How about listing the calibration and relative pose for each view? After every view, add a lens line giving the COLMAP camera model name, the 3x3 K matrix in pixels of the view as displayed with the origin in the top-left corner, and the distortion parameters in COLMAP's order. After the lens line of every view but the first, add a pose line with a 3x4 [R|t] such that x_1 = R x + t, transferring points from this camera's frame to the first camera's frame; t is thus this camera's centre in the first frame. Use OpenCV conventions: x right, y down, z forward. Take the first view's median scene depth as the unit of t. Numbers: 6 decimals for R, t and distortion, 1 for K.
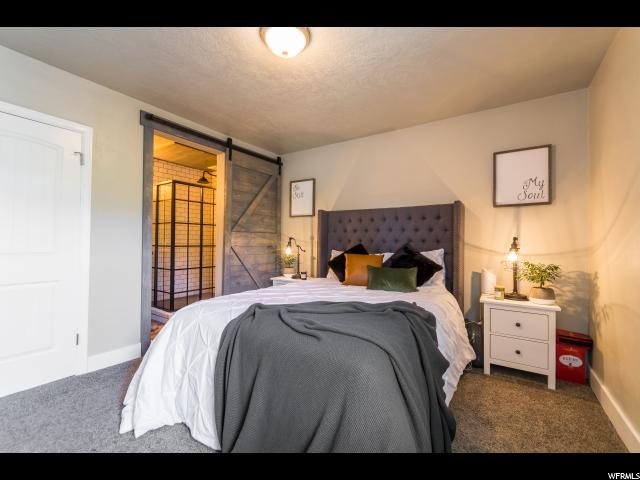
lens RADIAL K [[277.3, 0, 315.5], [0, 277.3, 238.0], [0, 0, 1]] dist [-0.000375, -0.000263]
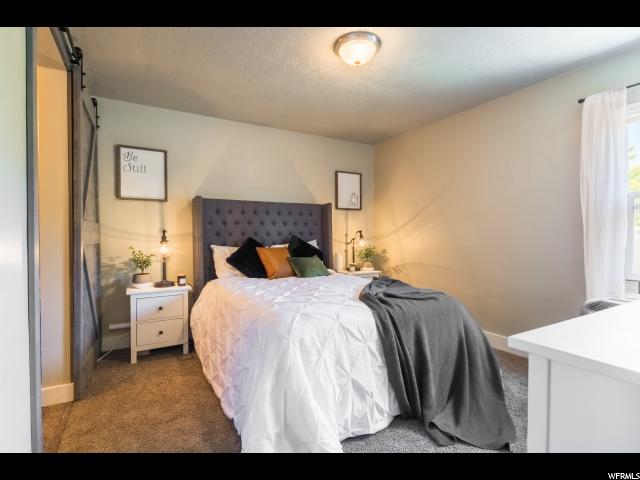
lens RADIAL K [[310.6, 0, 304.7], [0, 310.6, 239.5], [0, 0, 1]] dist [0.000513, -0.000045]
pose [[0.454249, -0.023503, 0.890565, -0.742629], [-0.000073, 0.999651, 0.026419, 0.001172], [-0.890875, -0.012066, 0.454089, 0.367185]]
